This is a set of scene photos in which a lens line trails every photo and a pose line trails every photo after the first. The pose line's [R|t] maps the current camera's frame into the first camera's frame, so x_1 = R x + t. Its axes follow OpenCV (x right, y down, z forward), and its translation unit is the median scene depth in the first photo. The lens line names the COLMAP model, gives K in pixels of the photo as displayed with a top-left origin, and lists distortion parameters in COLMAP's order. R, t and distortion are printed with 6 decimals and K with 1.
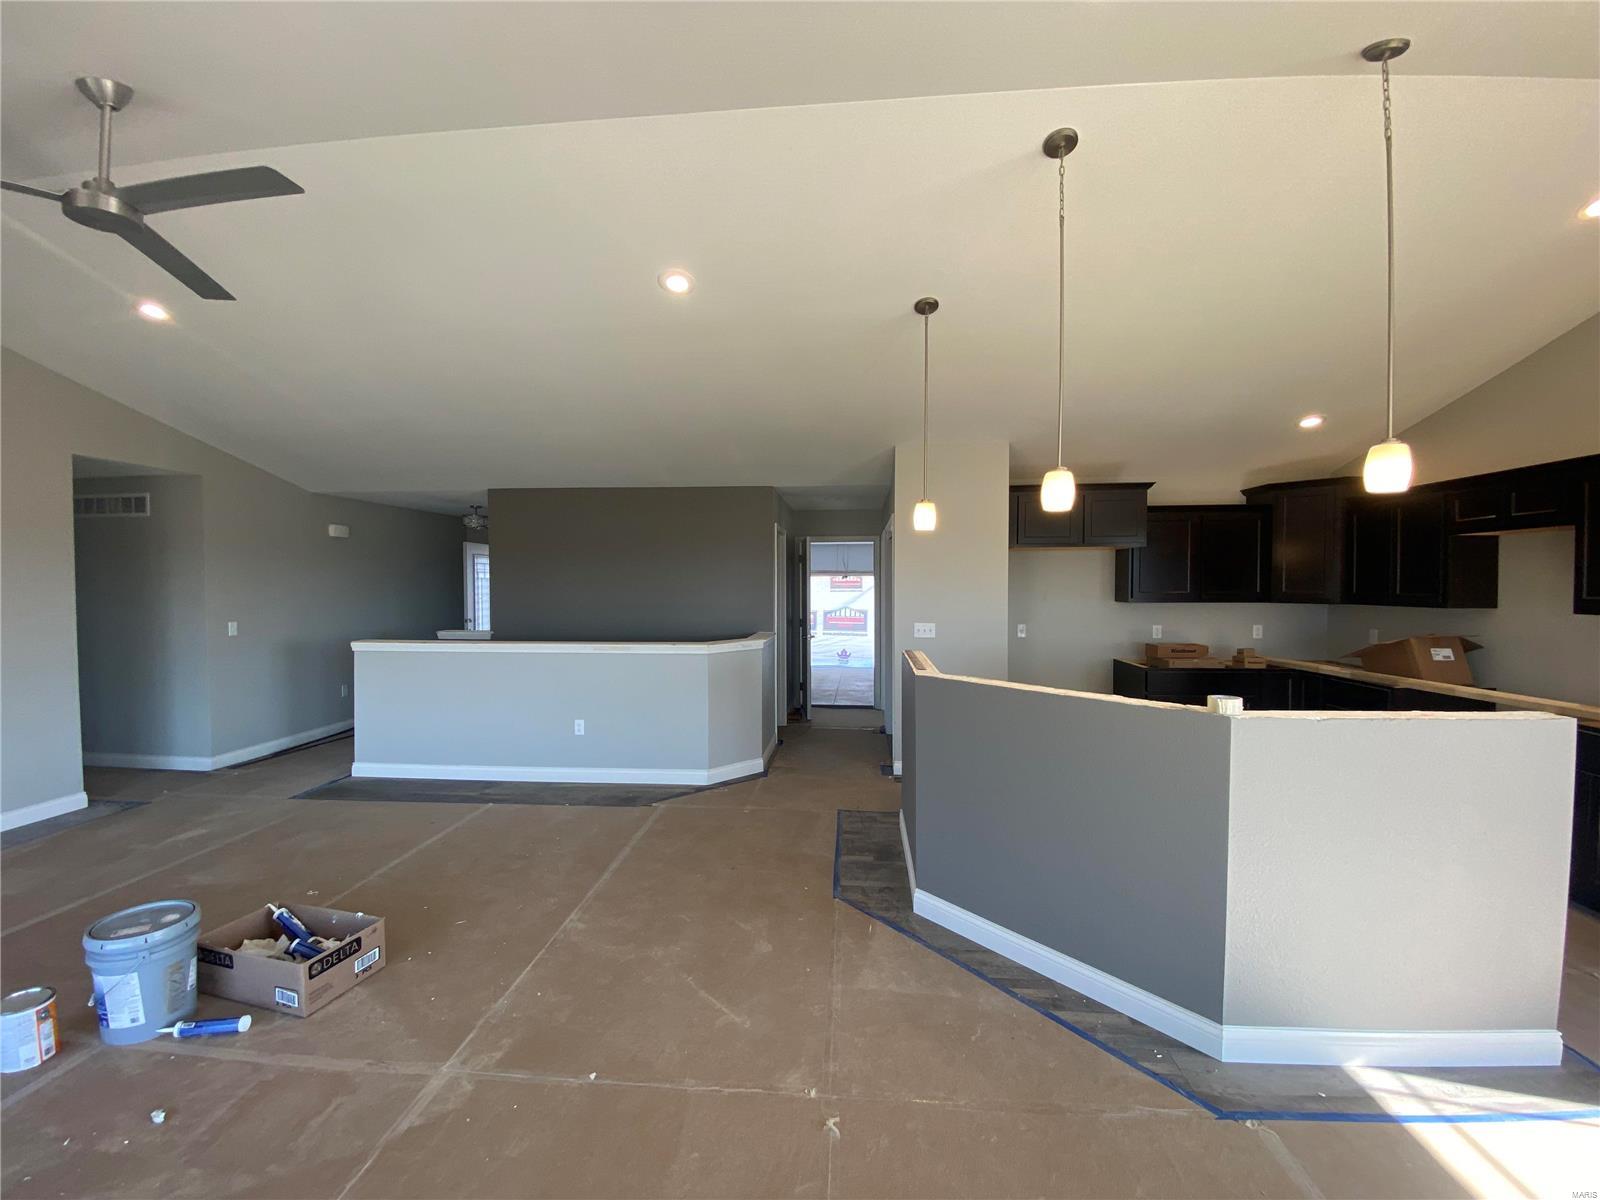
lens RADIAL K [[641.0, 0, 795.3], [0, 641.0, 586.0], [0, 0, 1]] dist [0.002790, -0.010244]
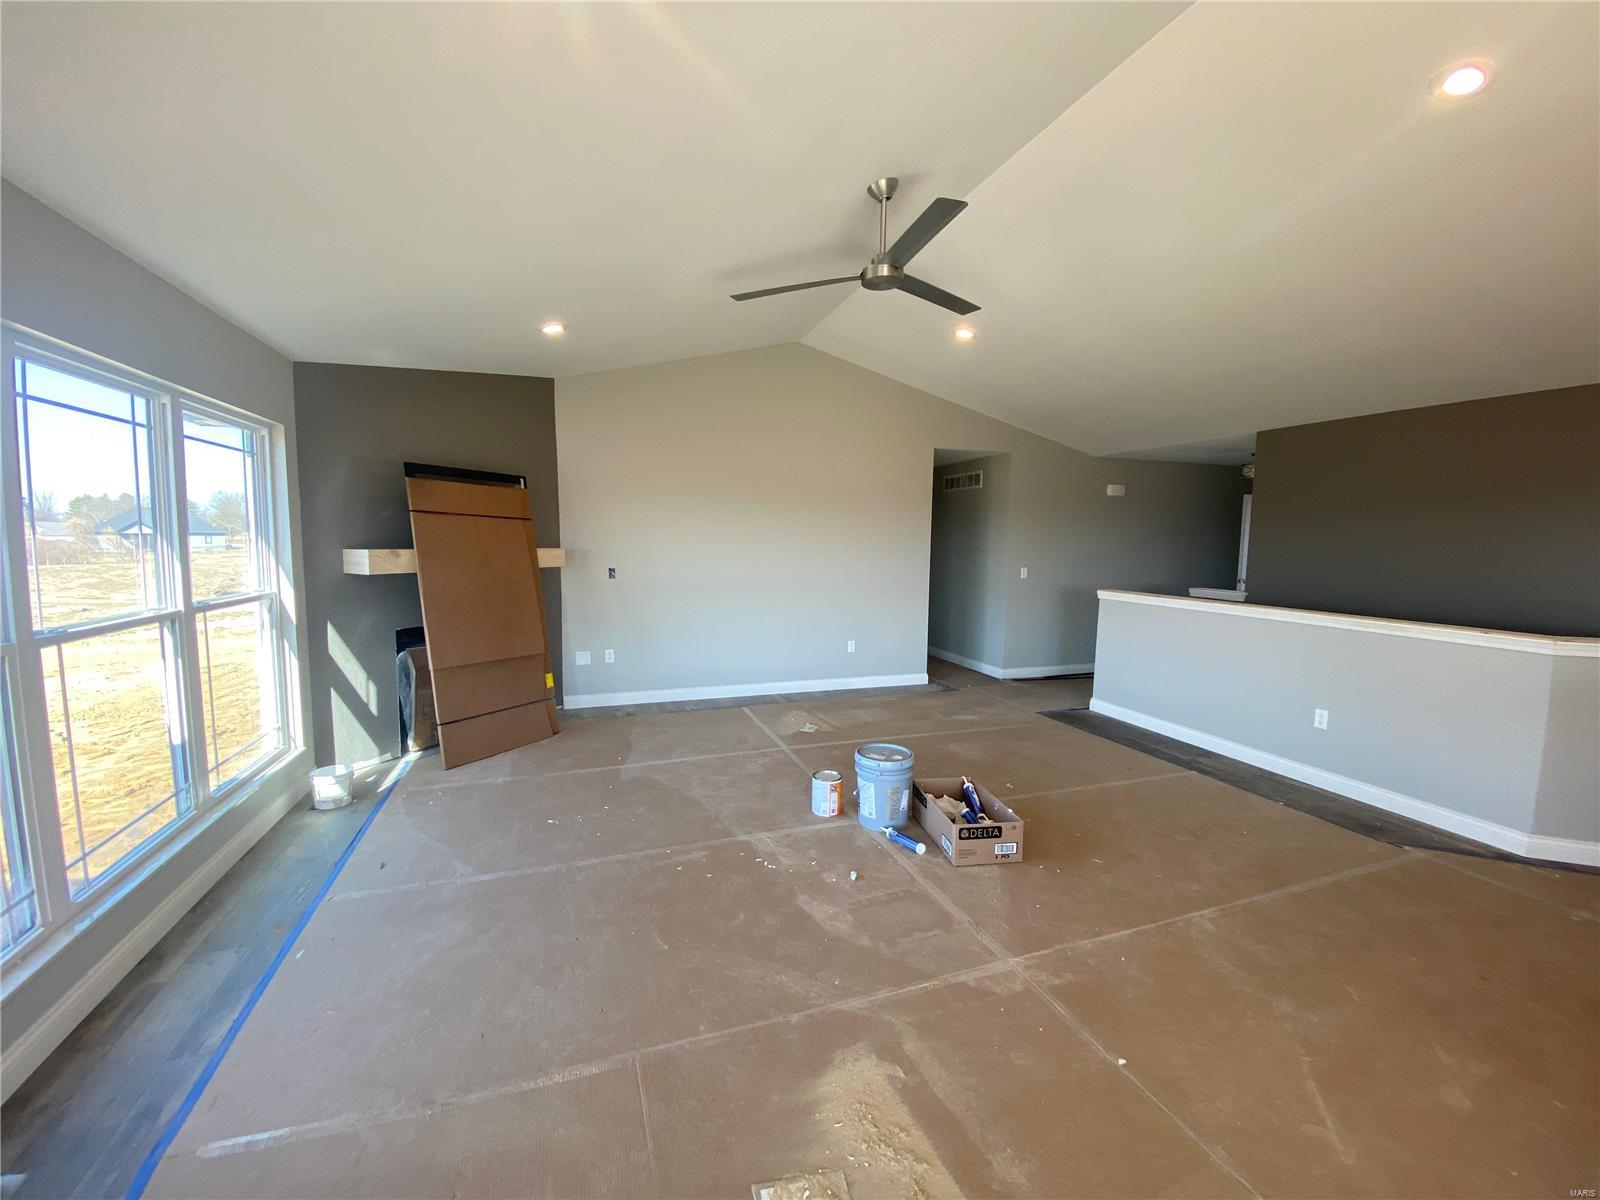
lens RADIAL K [[641.0, 0, 797.3], [0, 641.0, 584.4], [0, 0, 1]] dist [0.002790, -0.010244]
pose [[0.428812, 0.079404, -0.899897, 0.119234], [-0.024179, 0.996782, 0.076431, 0.008860], [0.903070, -0.011016, 0.429352, 0.086409]]
